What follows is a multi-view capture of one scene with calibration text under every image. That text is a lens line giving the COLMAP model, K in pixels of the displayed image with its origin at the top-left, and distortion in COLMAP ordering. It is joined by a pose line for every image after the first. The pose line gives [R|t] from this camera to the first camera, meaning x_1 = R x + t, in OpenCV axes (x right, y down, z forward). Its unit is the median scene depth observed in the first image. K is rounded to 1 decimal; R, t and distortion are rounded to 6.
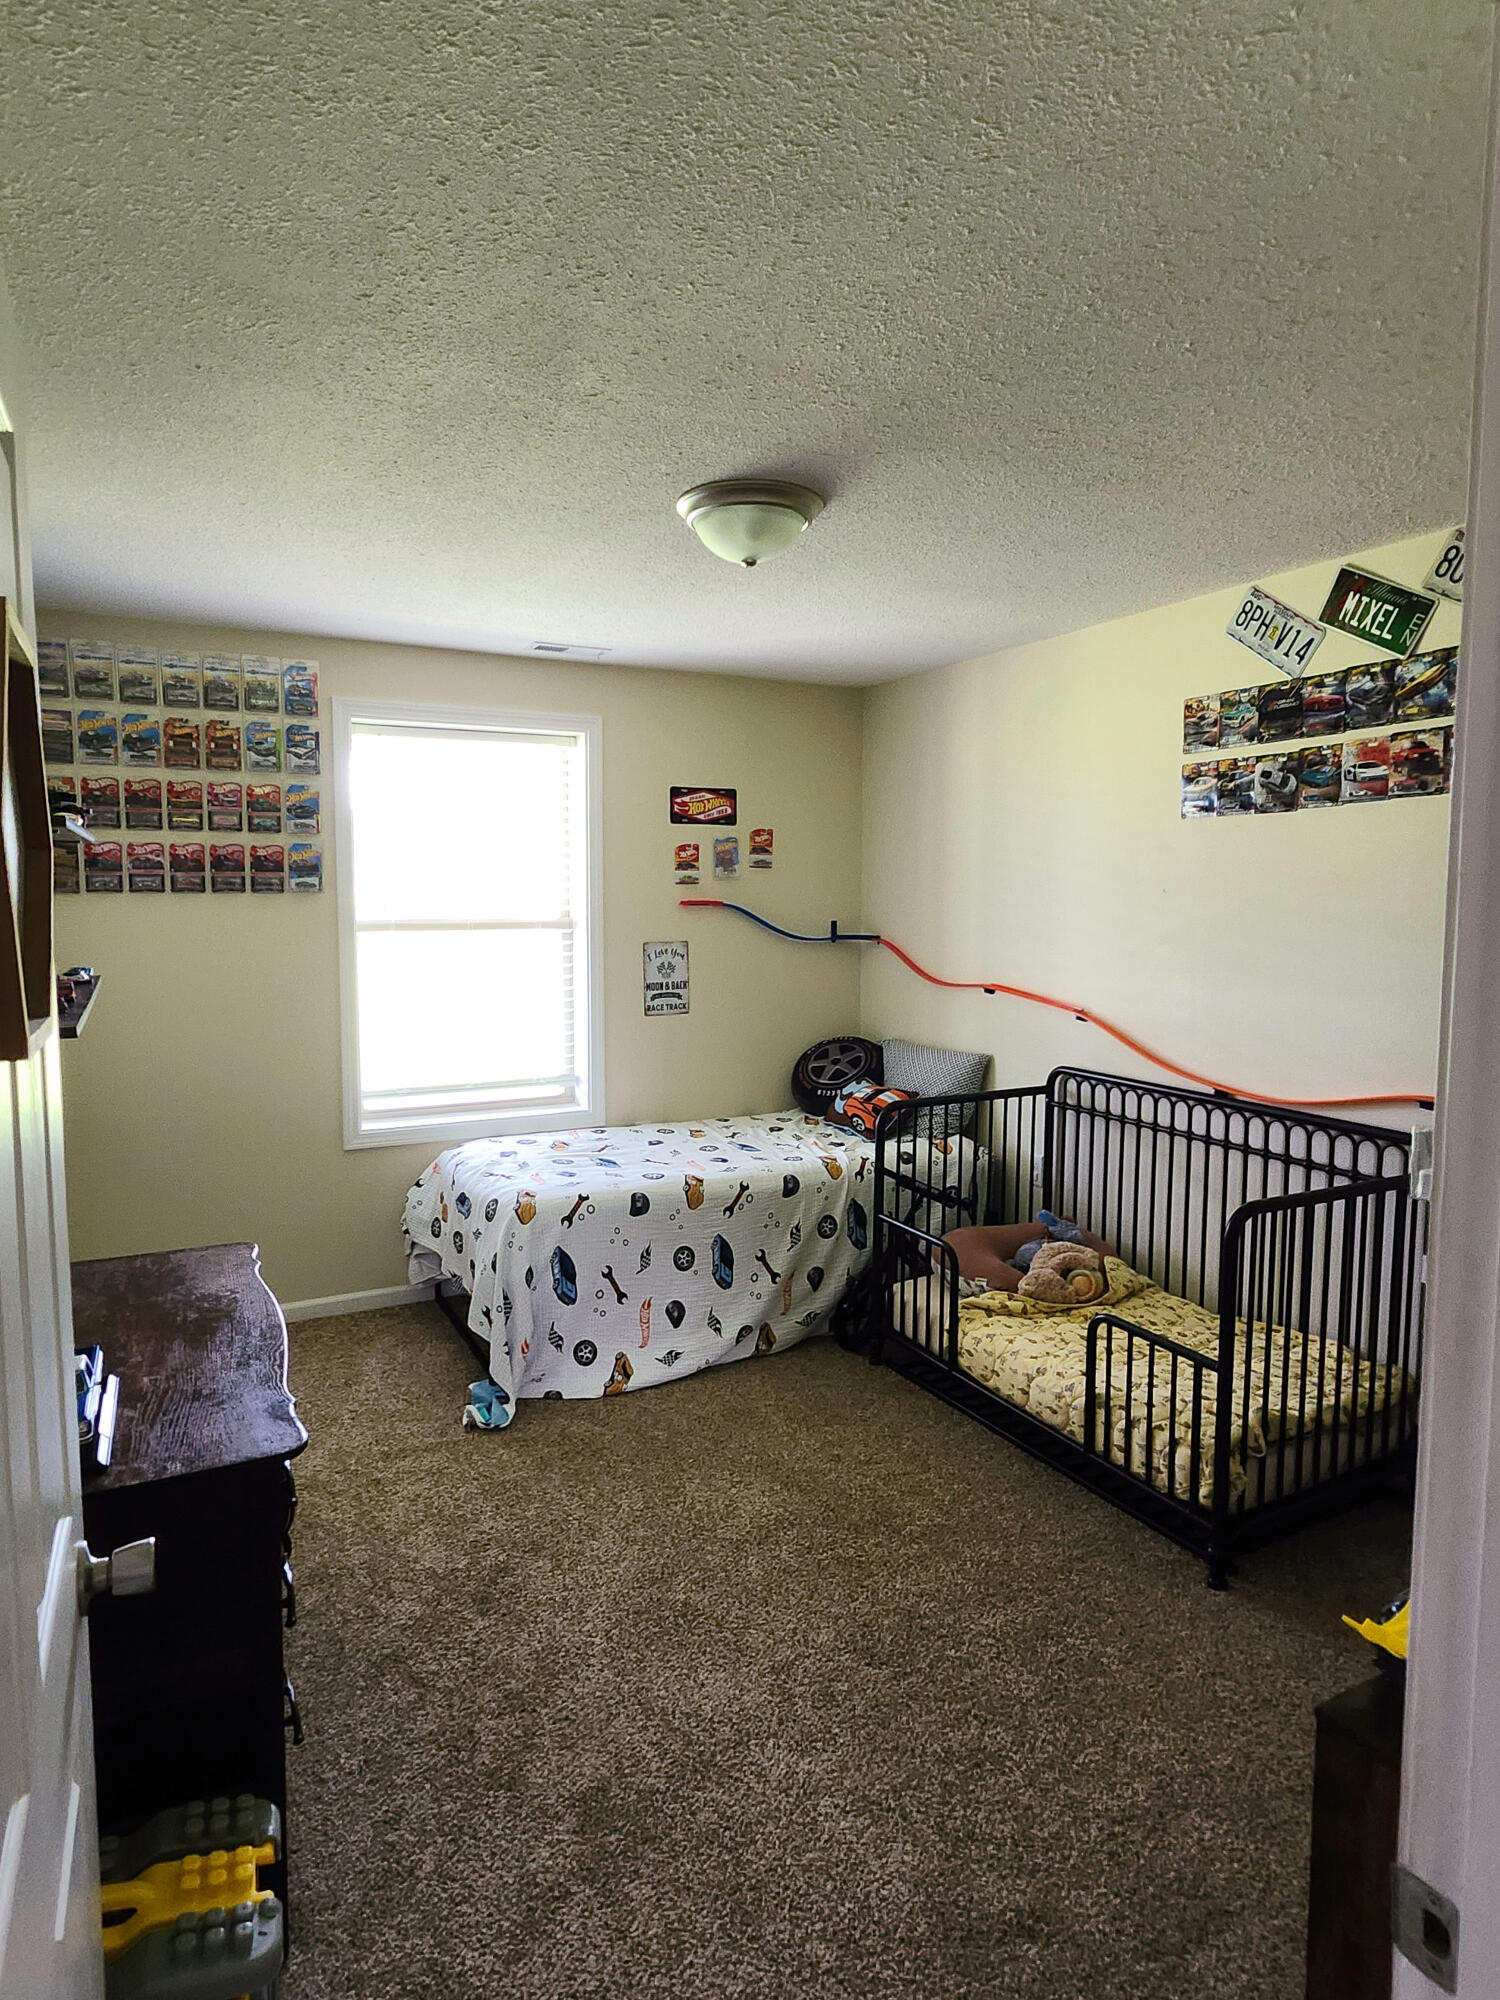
lens RADIAL K [[1170.0, 0, 740.7], [0, 1170.0, 948.1], [0, 0, 1]] dist [0.007862, -0.004972]
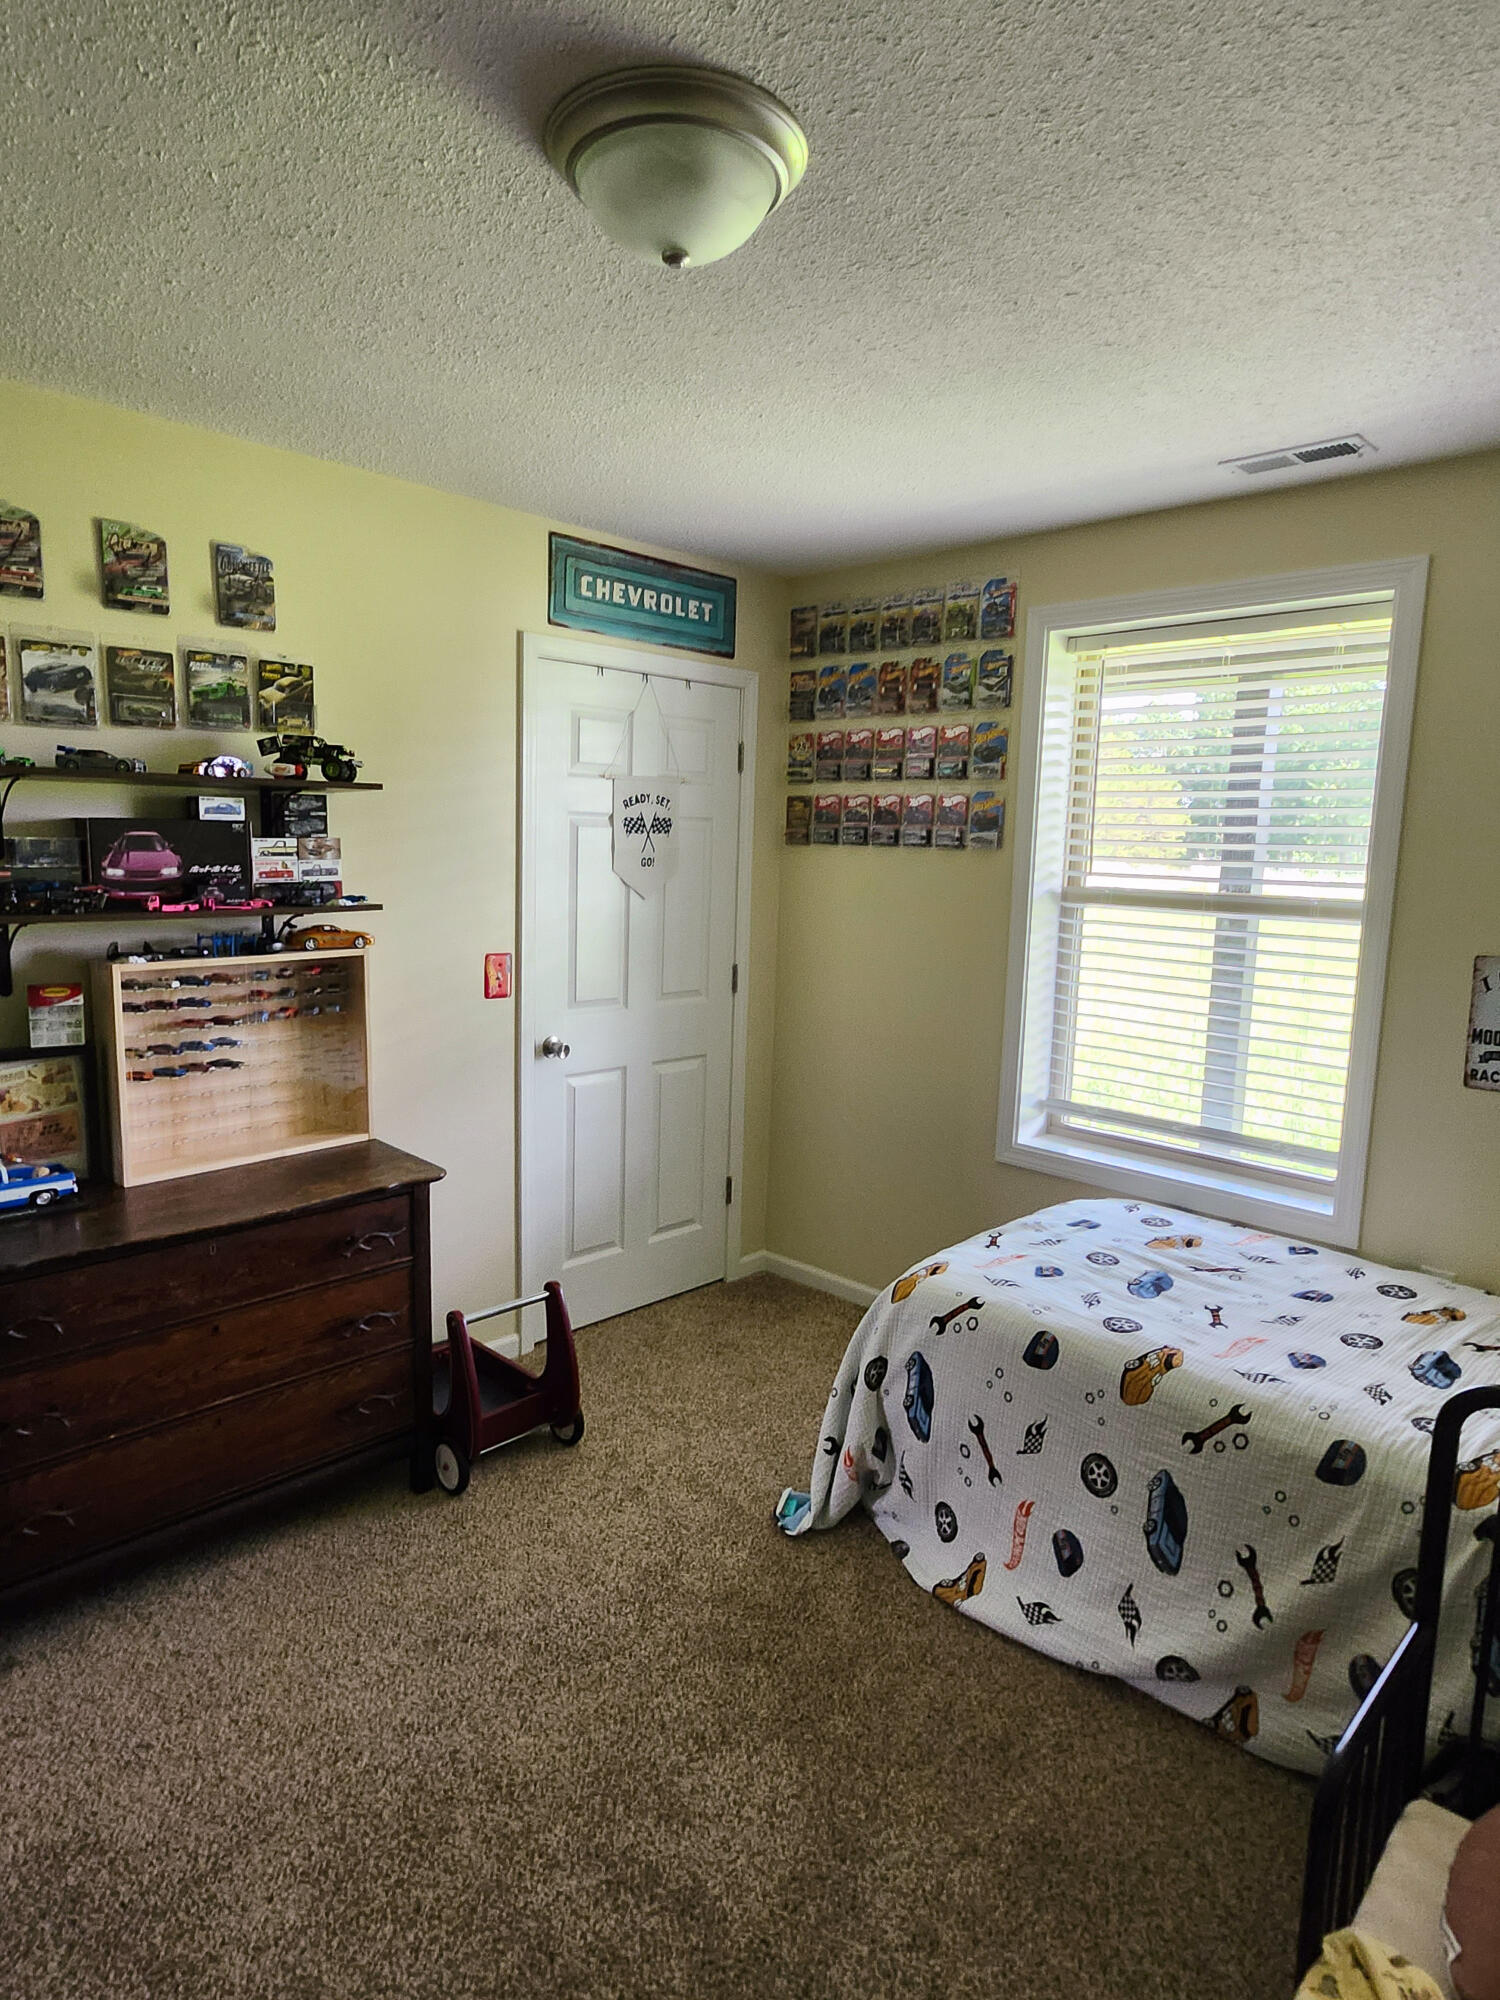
lens RADIAL K [[1170.0, 0, 725.8], [0, 1170.0, 958.8], [0, 0, 1]] dist [0.007862, -0.004972]
pose [[0.297716, 0.104366, -0.948932, 0.443360], [-0.074499, 0.993515, 0.085896, -0.031462], [0.951743, 0.045121, 0.303561, 0.649934]]
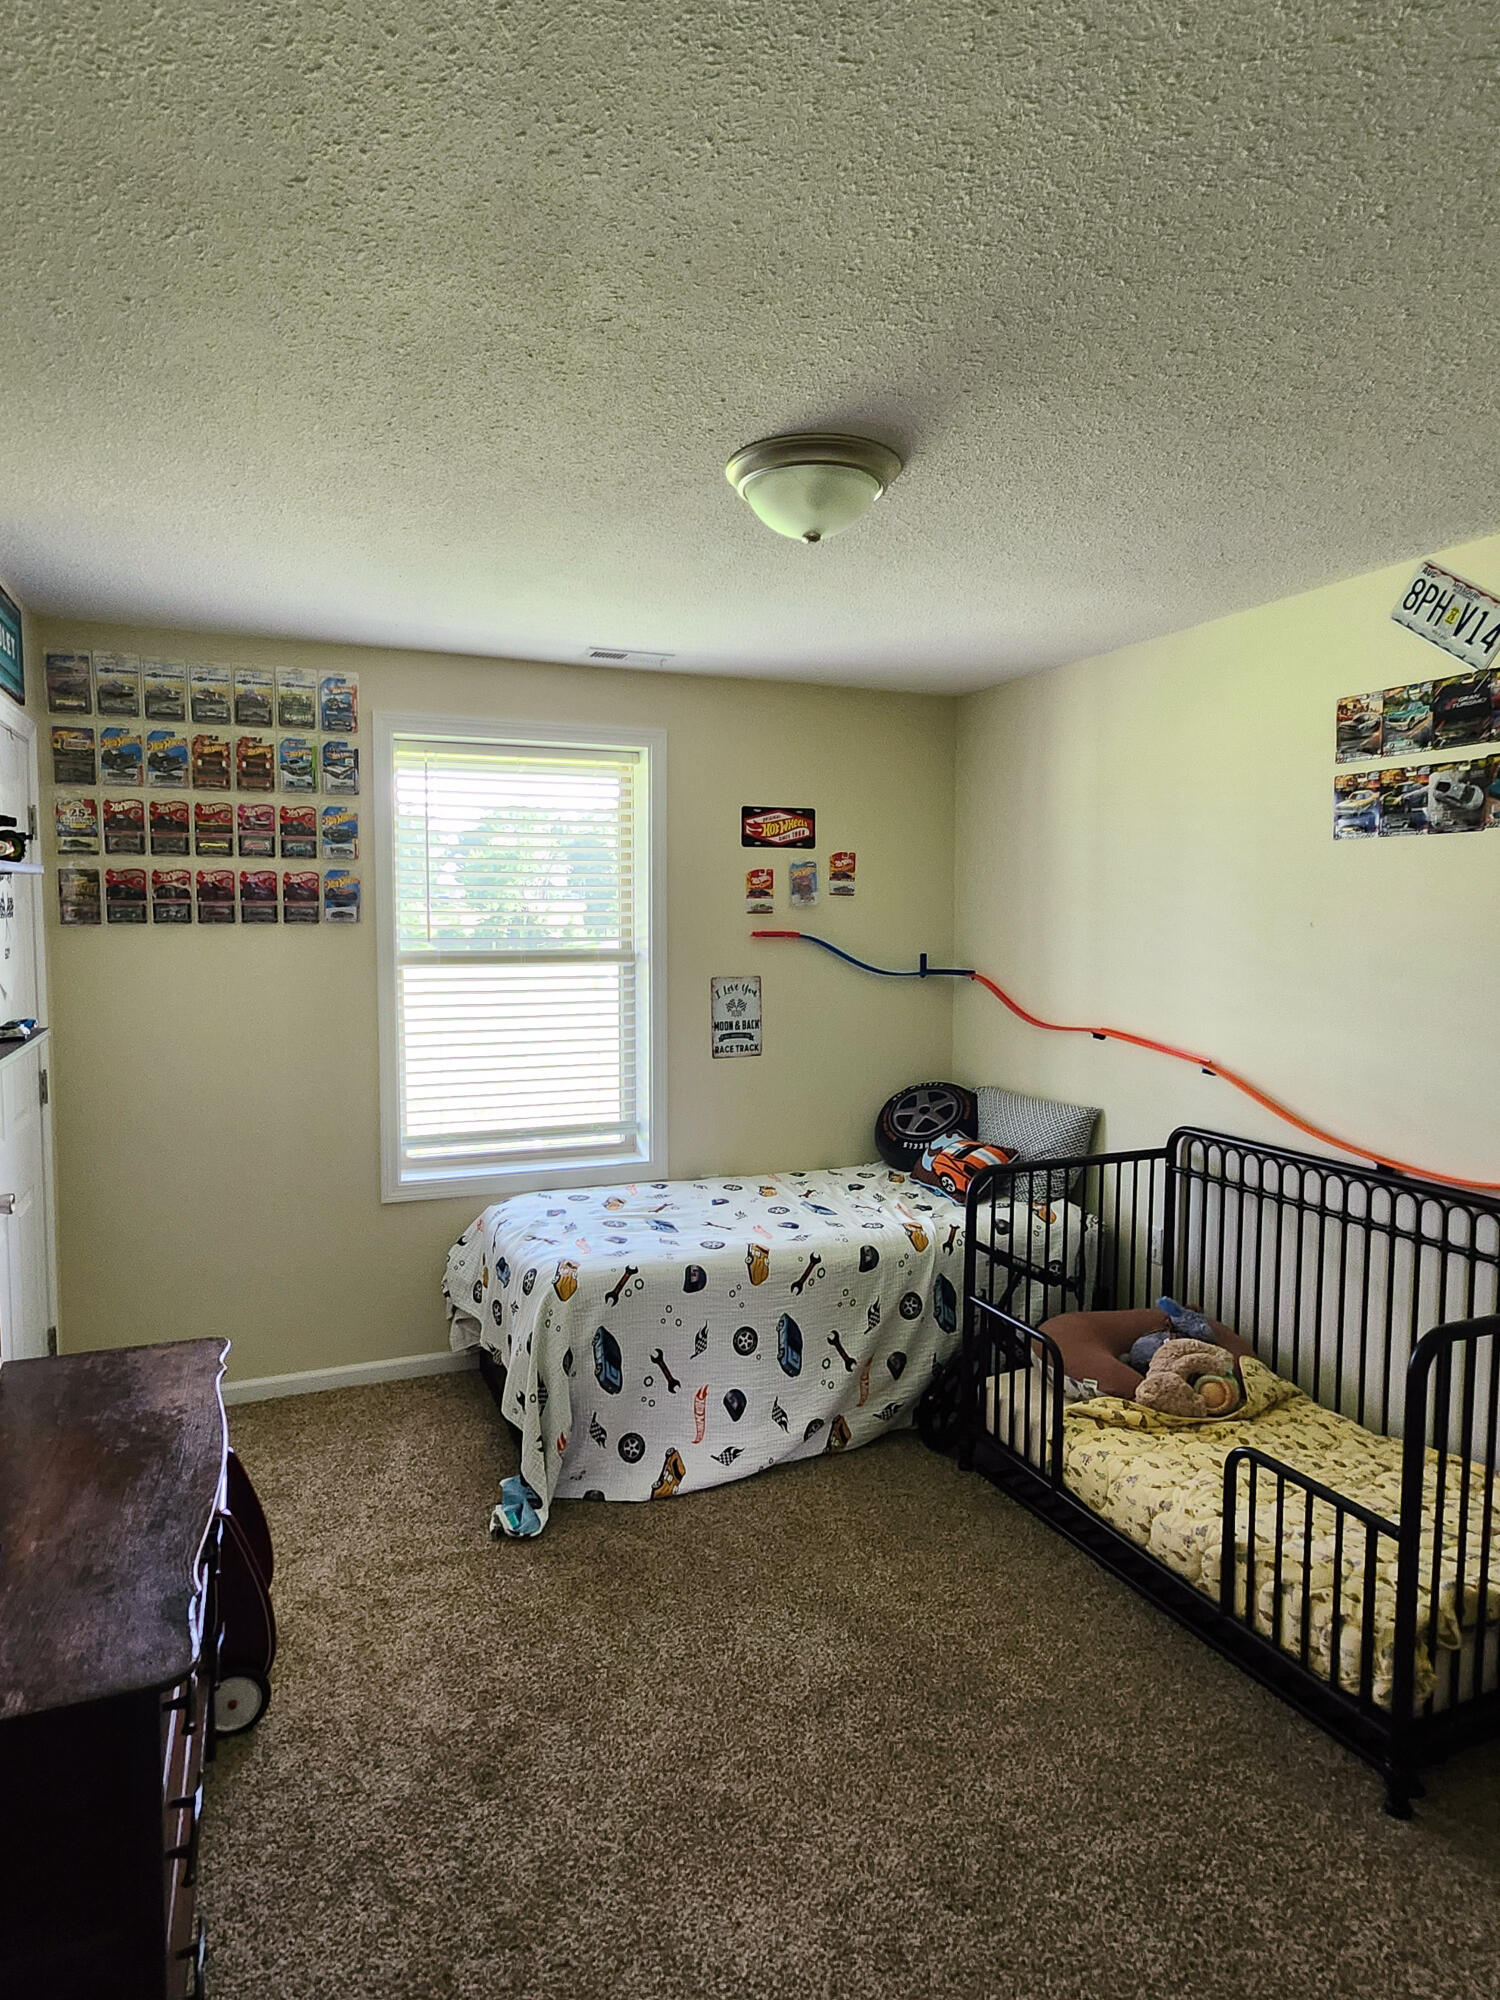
lens RADIAL K [[1170.0, 0, 742.8], [0, 1170.0, 954.1], [0, 0, 1]] dist [0.007862, -0.004972]
pose [[0.996613, 0.004523, -0.082116, 0.021174], [-0.005549, 0.999909, -0.012271, -0.015393], [0.082053, 0.012686, 0.996547, 0.122875]]
